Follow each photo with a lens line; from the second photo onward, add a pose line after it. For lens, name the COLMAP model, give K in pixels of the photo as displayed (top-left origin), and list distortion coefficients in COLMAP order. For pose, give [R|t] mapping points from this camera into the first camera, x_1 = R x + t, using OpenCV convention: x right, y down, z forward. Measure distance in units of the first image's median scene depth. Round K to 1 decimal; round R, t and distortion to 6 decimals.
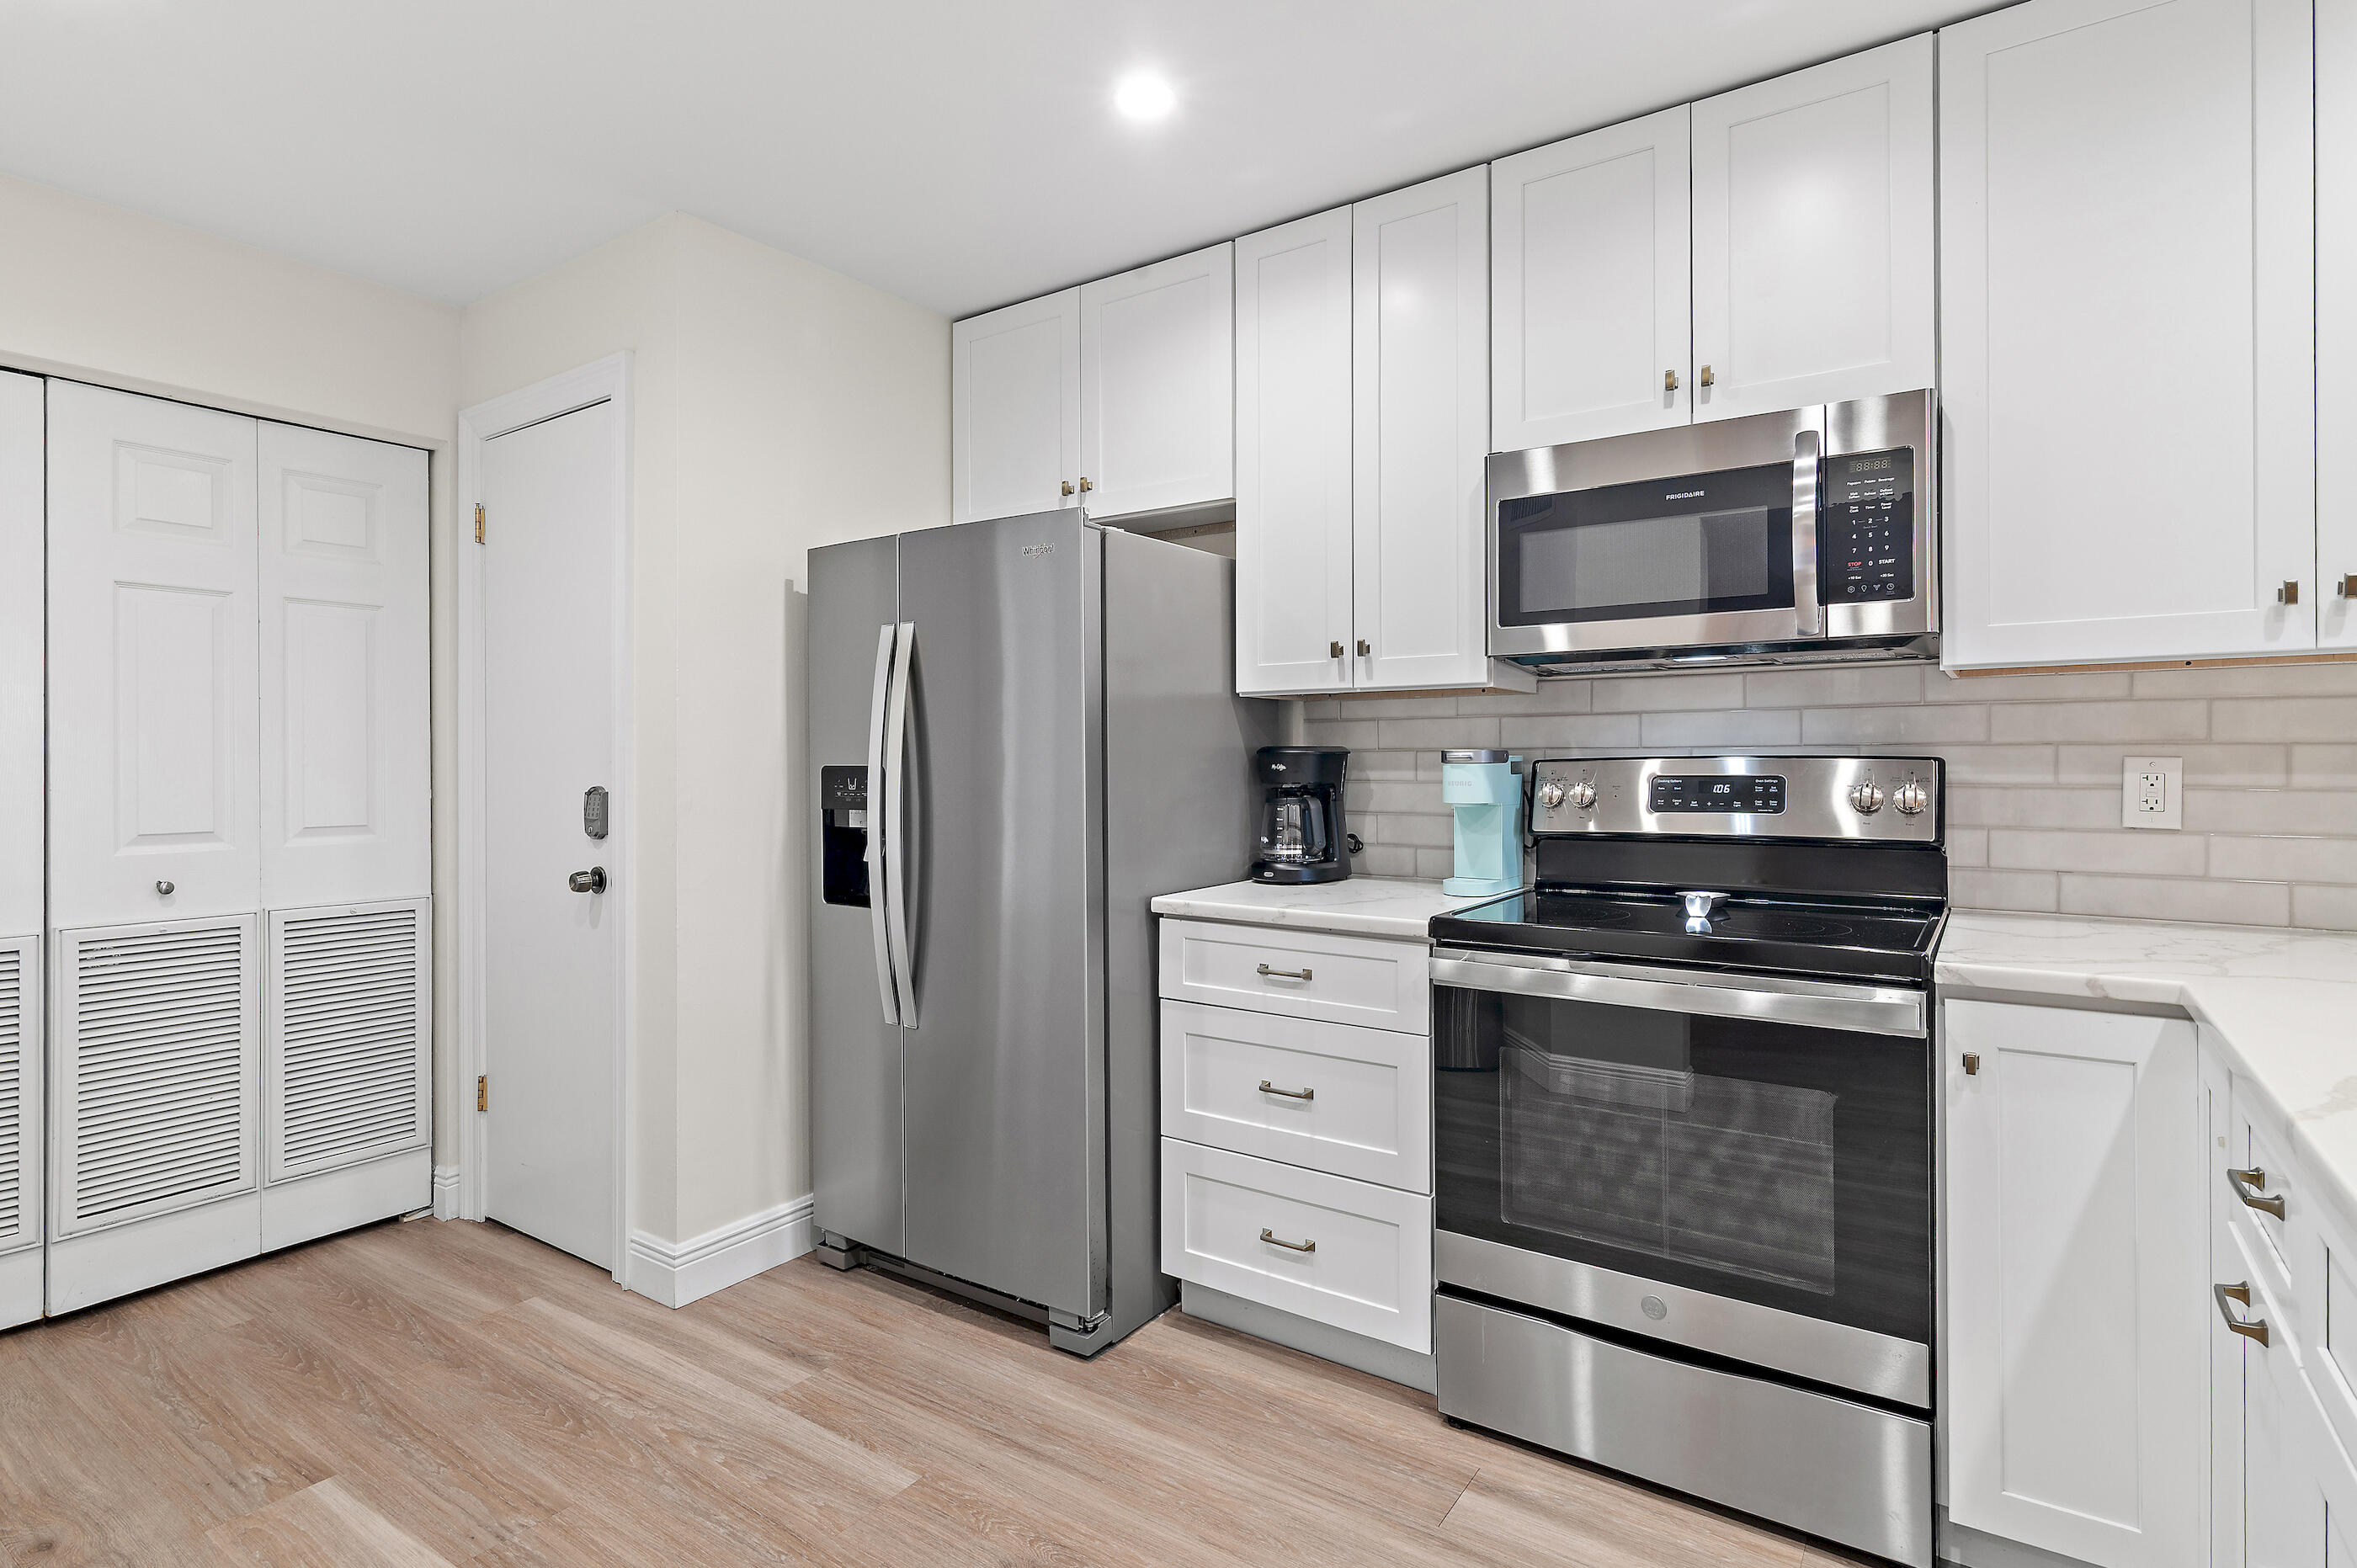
lens RADIAL K [[1193.3, 0, 1169.4], [0, 1193.3, 758.8], [0, 0, 1]] dist [-0.003963, 0.002208]
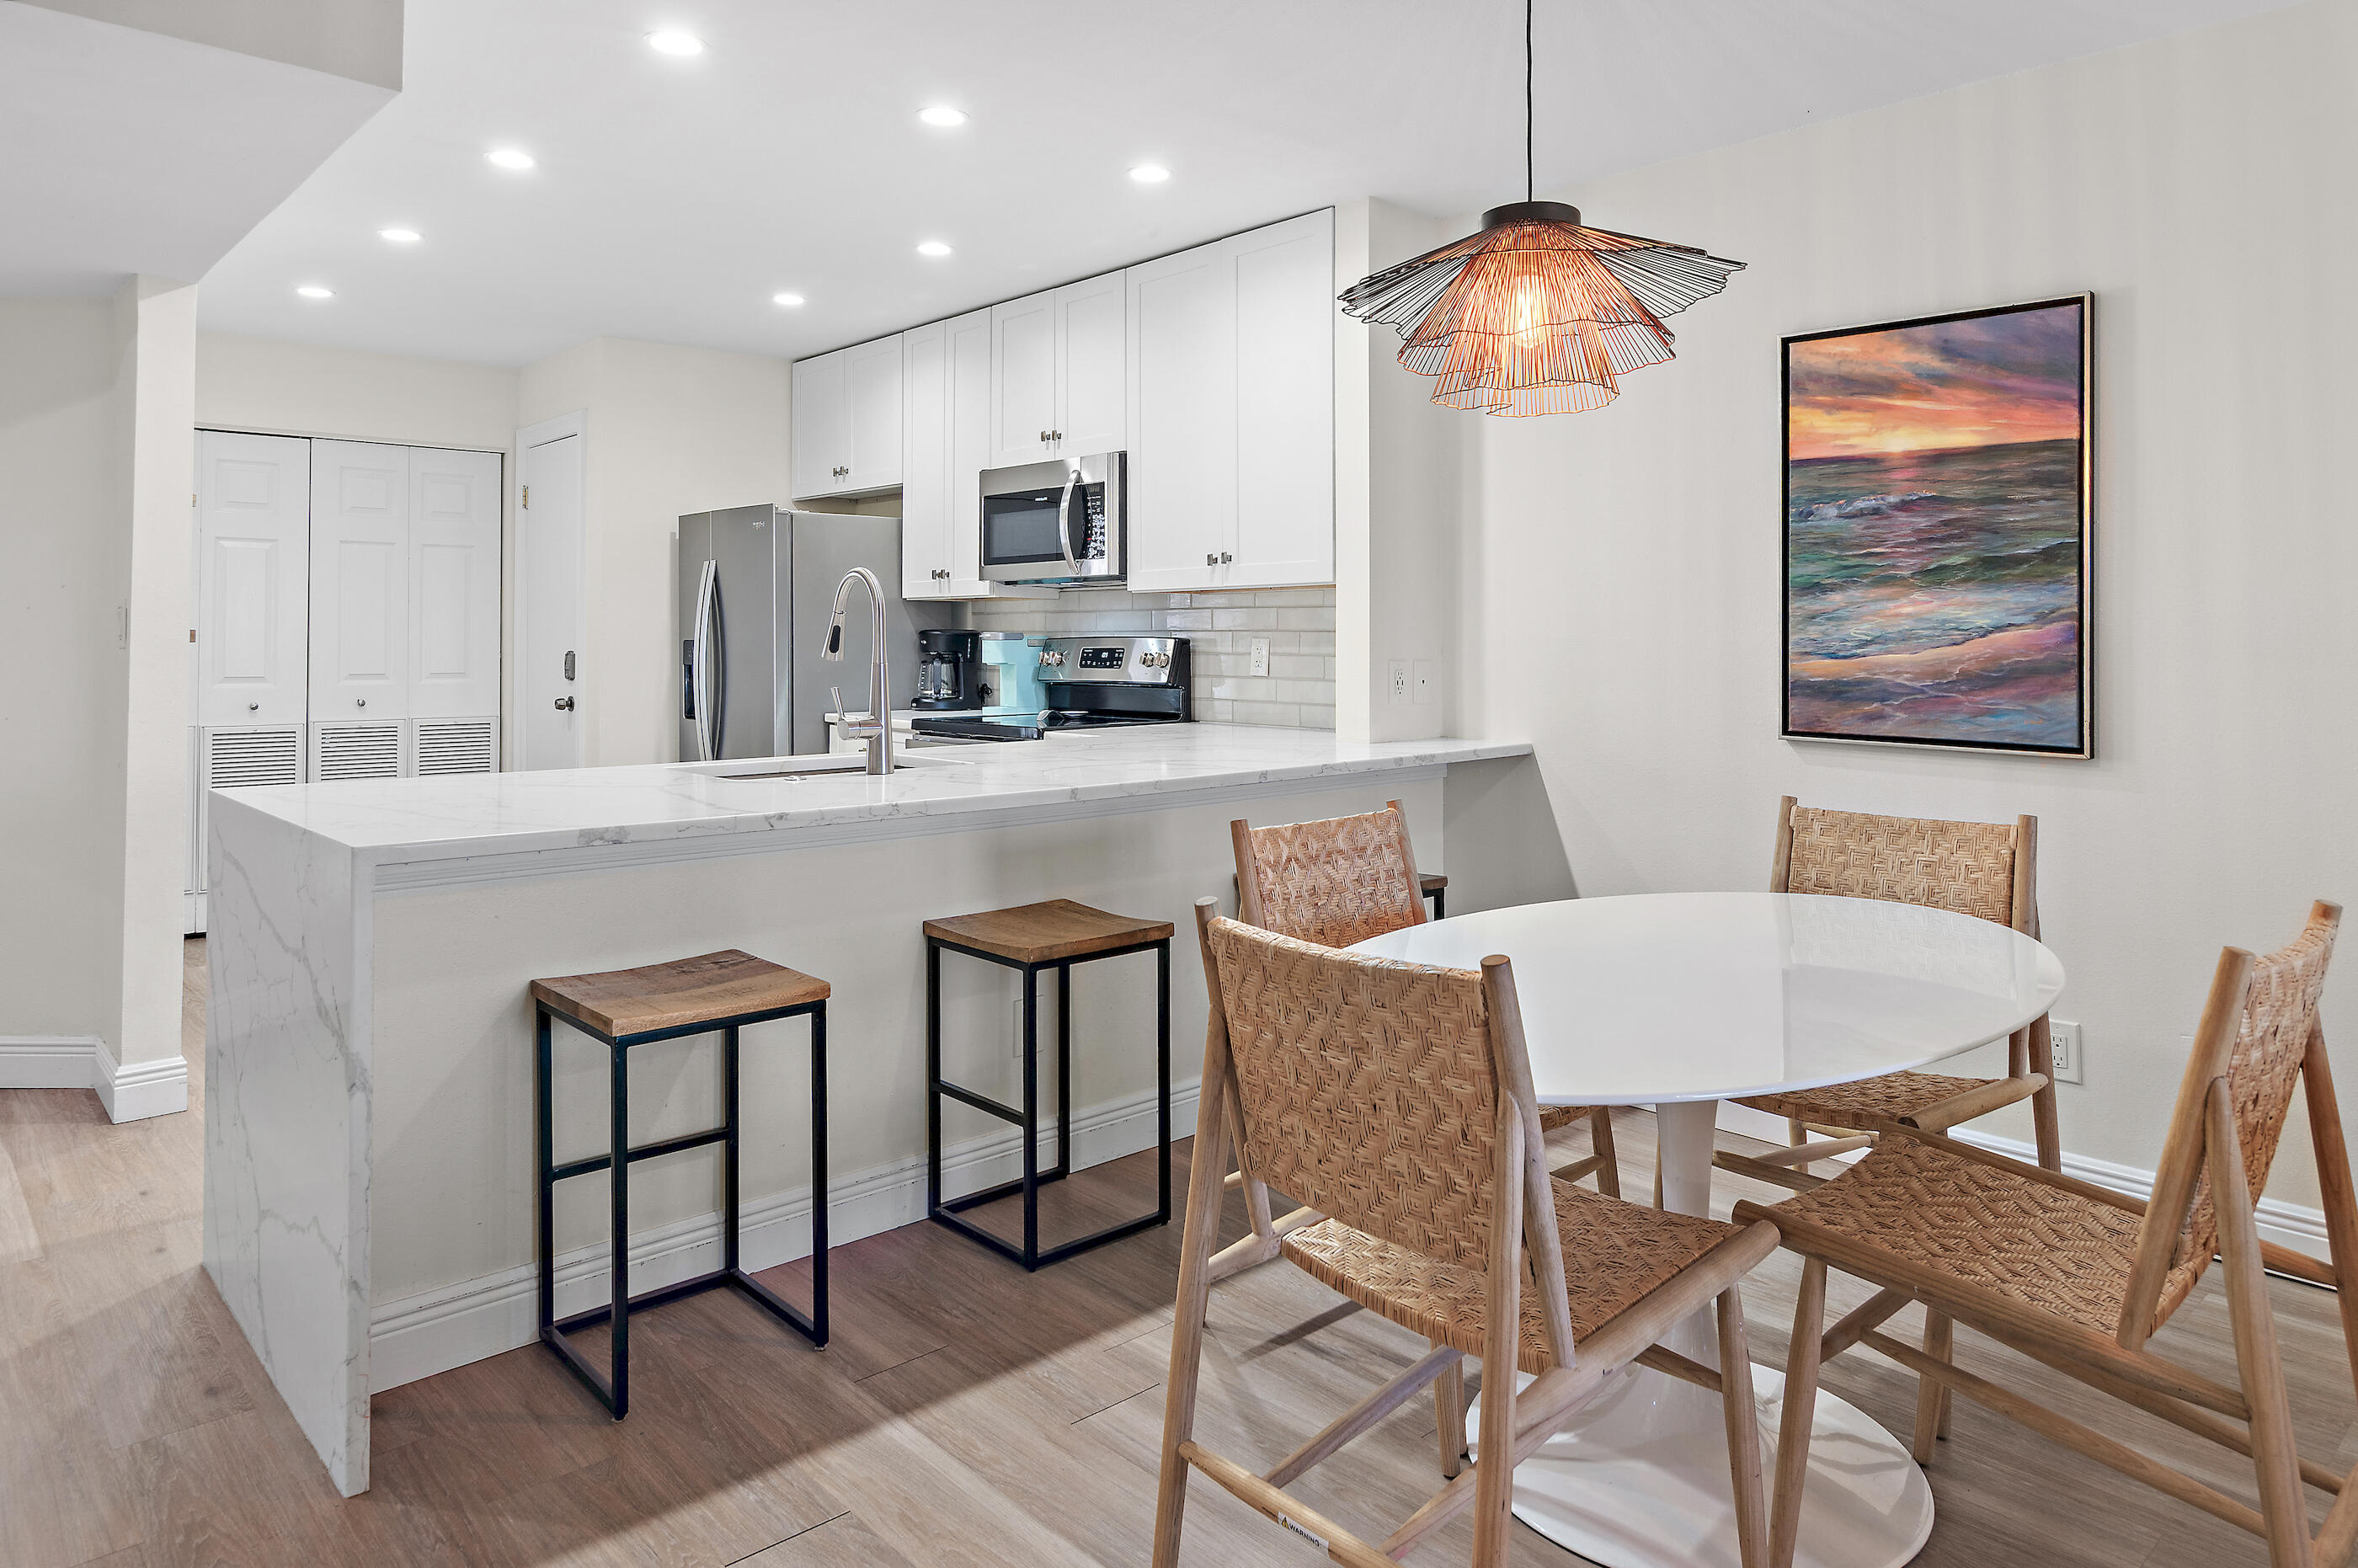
lens RADIAL K [[1504.0, 0, 1196.4], [0, 1504.0, 653.2], [0, 0, 1]] dist [0.002259, 0.000173]
pose [[0.975131, 0.009768, -0.221415, 0.935405], [-0.010208, 0.999948, -0.000846, 0.019105], [0.221395, 0.003085, 0.975179, -0.989787]]
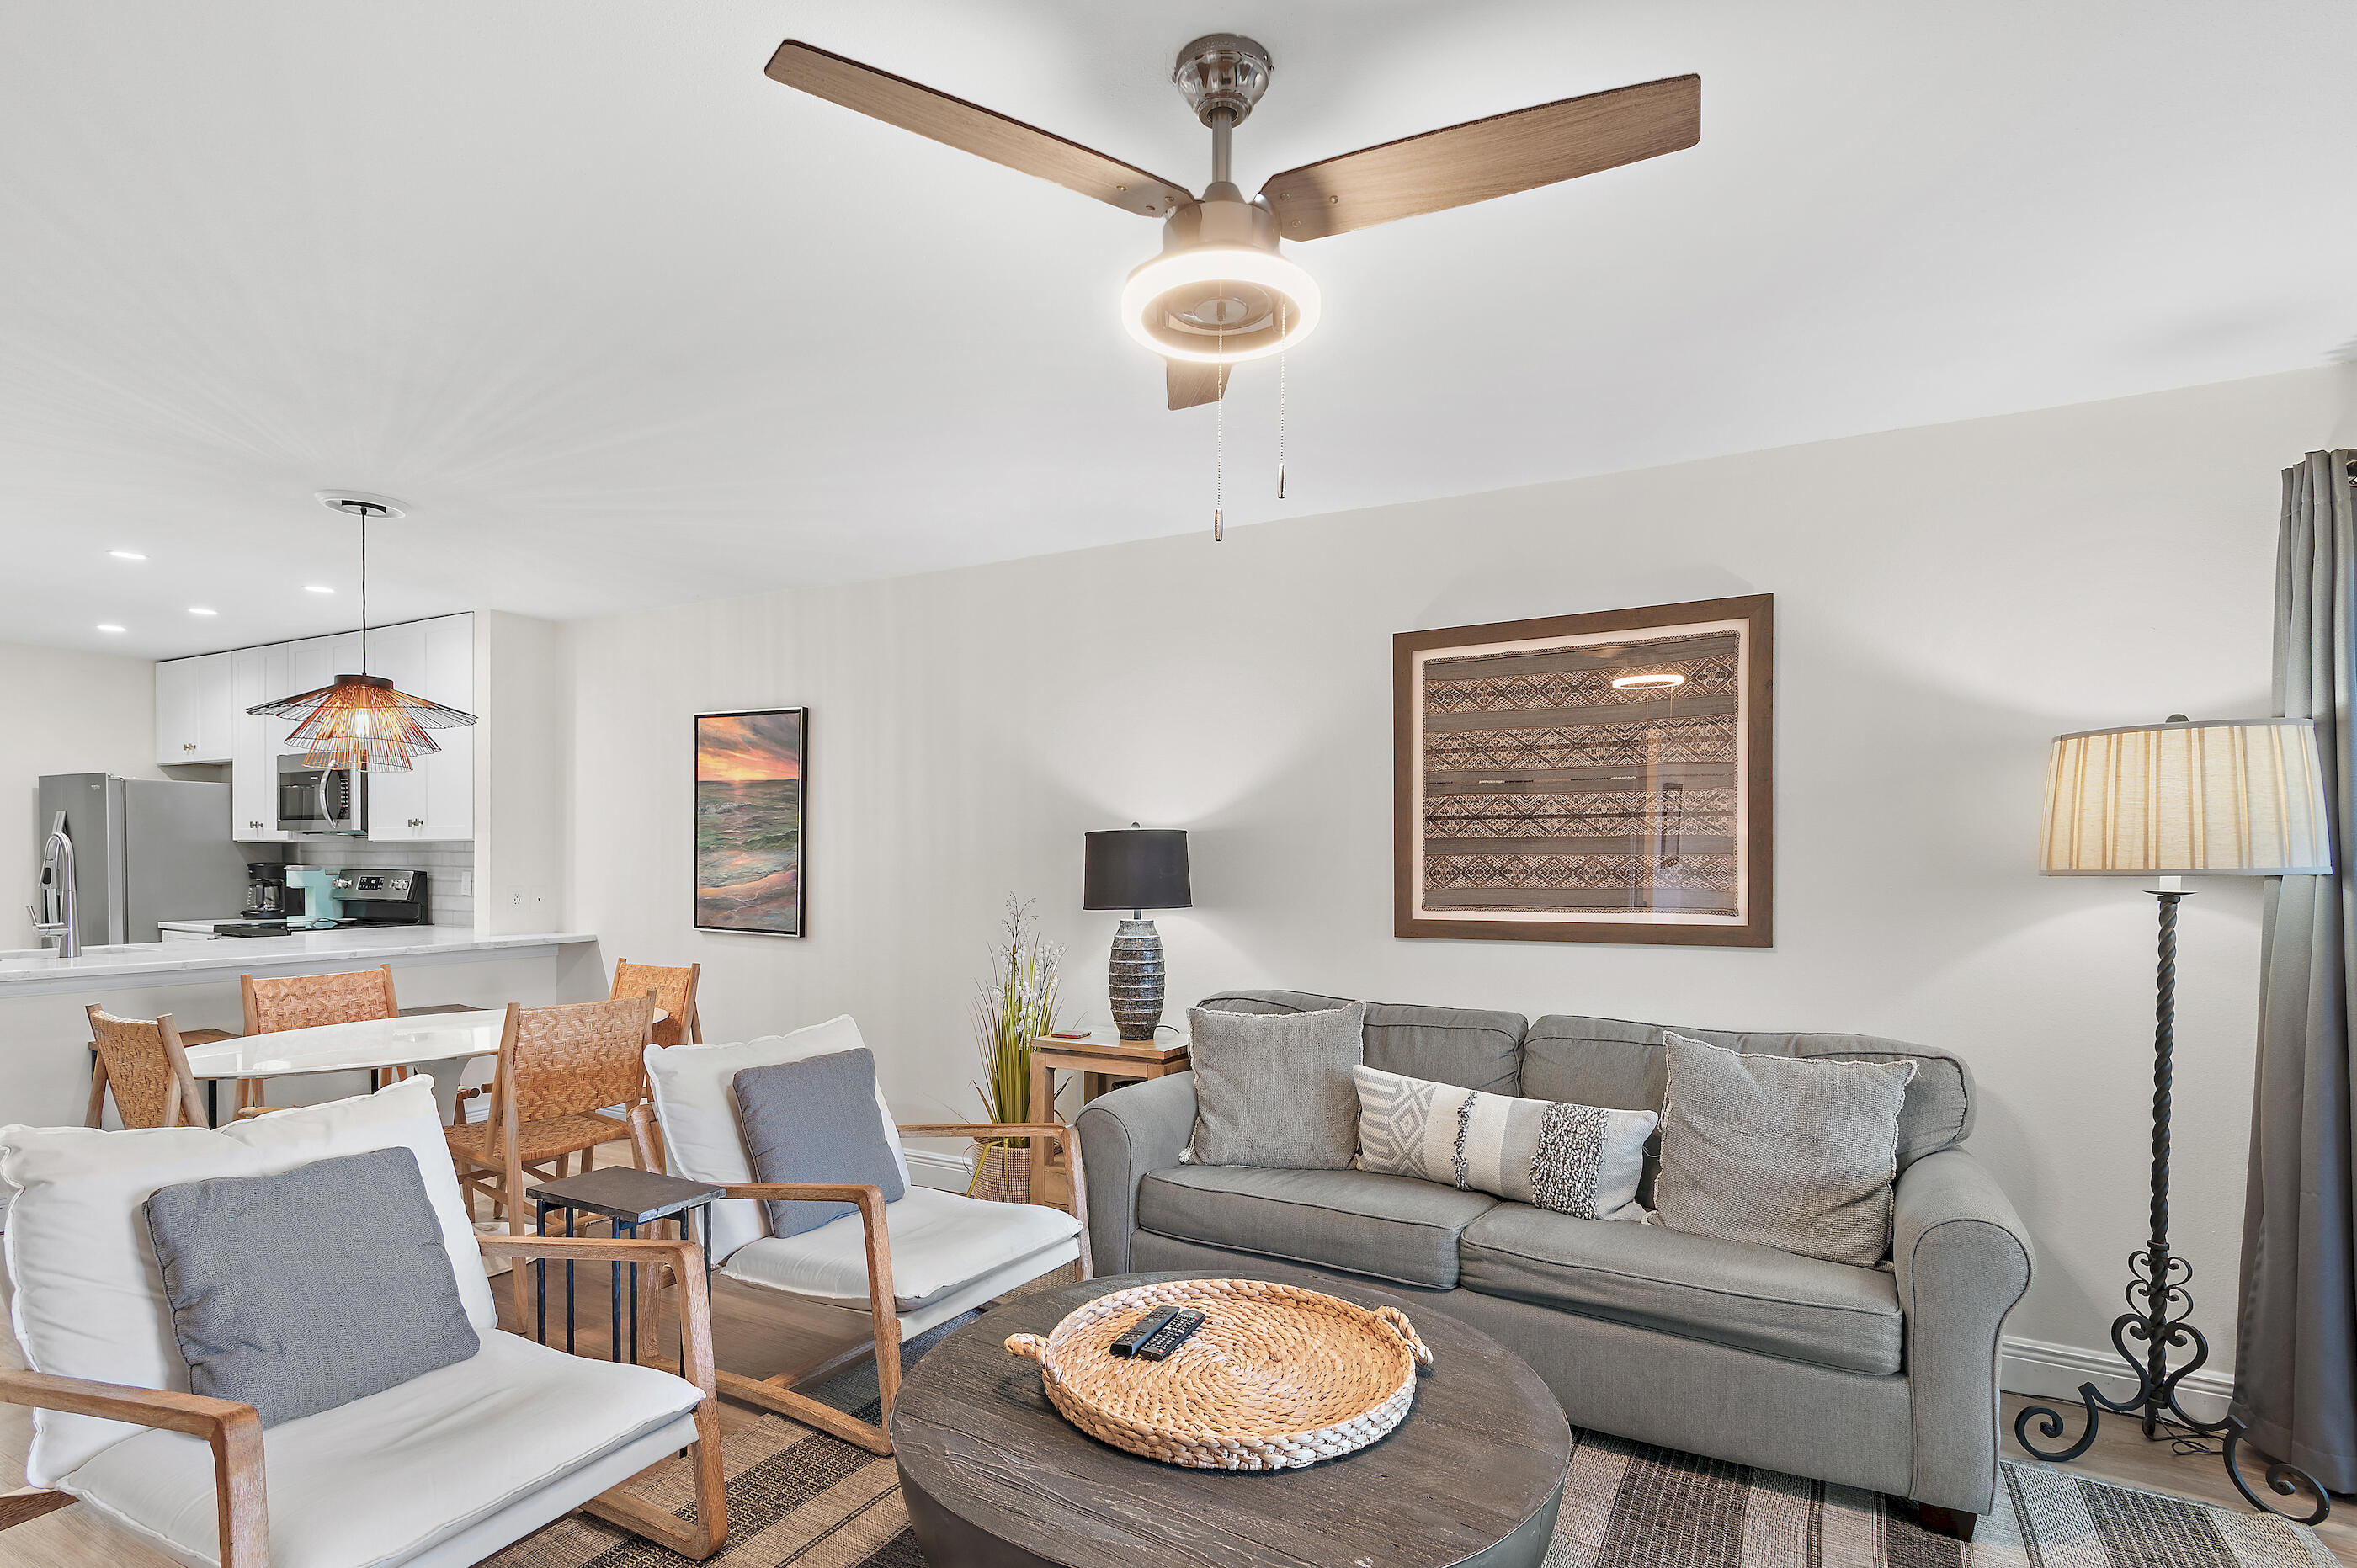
lens RADIAL K [[1193.3, 0, 1209.0], [0, 1193.3, 902.4], [0, 0, 1]] dist [-0.003963, 0.002208]
pose [[0.993462, 0.011415, 0.113587, 1.741125], [-0.013977, 0.999665, 0.021787, -0.011035], [-0.113300, -0.023233, 0.993289, -1.614792]]
